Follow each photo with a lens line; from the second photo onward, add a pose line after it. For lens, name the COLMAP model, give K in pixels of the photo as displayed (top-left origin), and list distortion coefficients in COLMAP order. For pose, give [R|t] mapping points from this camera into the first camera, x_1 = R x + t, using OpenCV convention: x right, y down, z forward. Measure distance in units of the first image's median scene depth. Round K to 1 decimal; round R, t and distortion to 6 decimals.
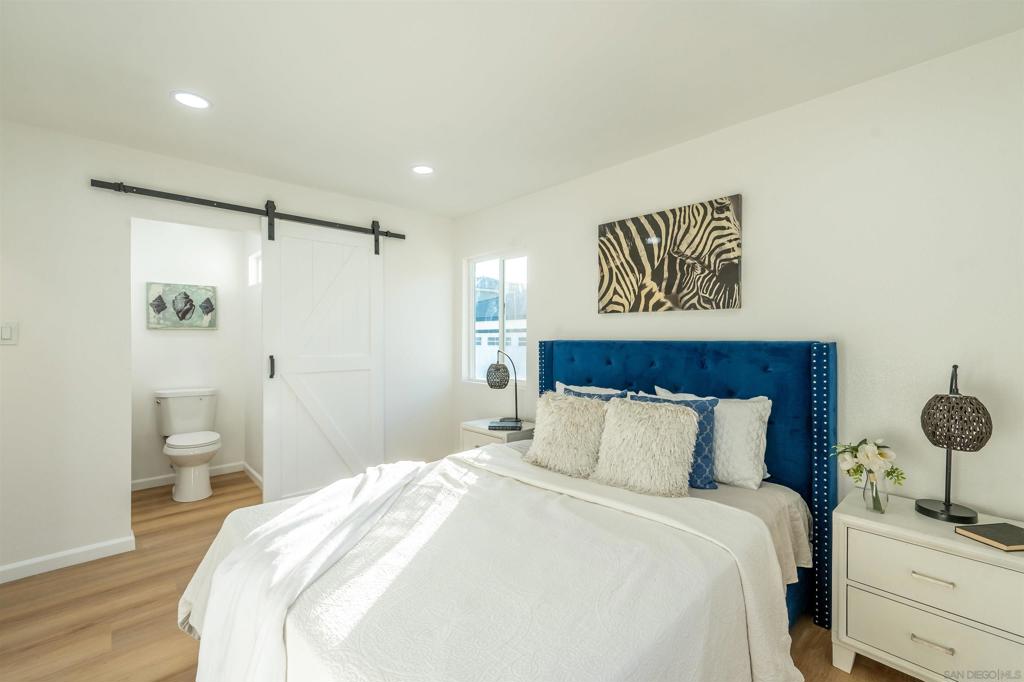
lens RADIAL K [[428.6, 0, 513.3], [0, 428.6, 337.4], [0, 0, 1]] dist [0.000680, 0.000065]
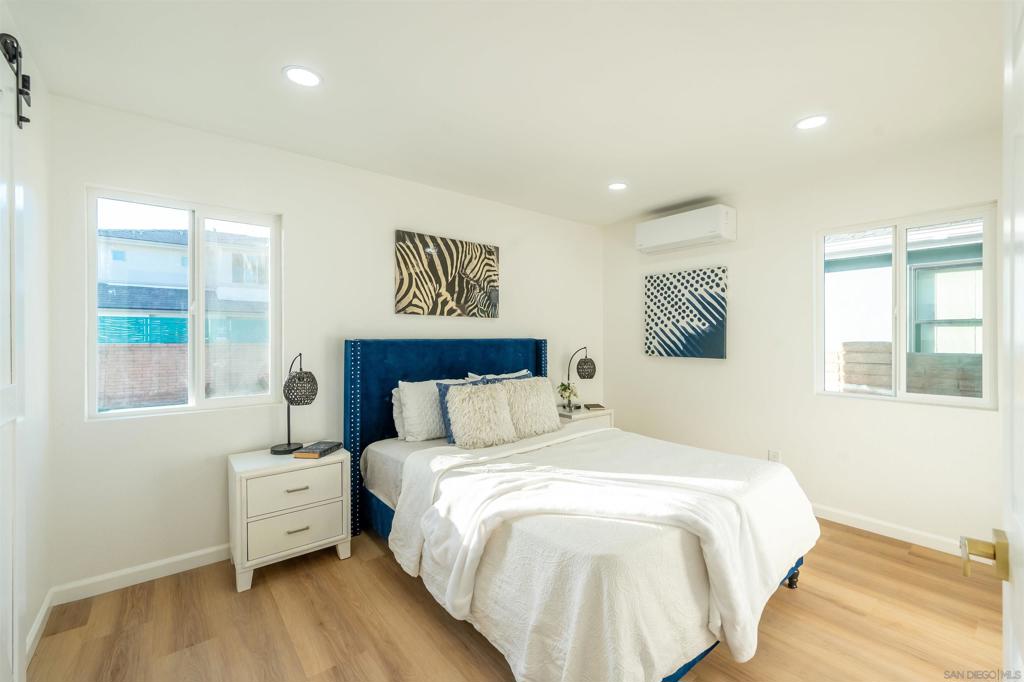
lens RADIAL K [[428.6, 0, 513.3], [0, 428.6, 337.4], [0, 0, 1]] dist [0.000680, 0.000065]
pose [[0.081576, -0.003722, 0.996660, -0.934936], [-0.000566, 0.999993, 0.003781, -0.001686], [-0.996667, -0.000872, 0.081573, 0.711167]]
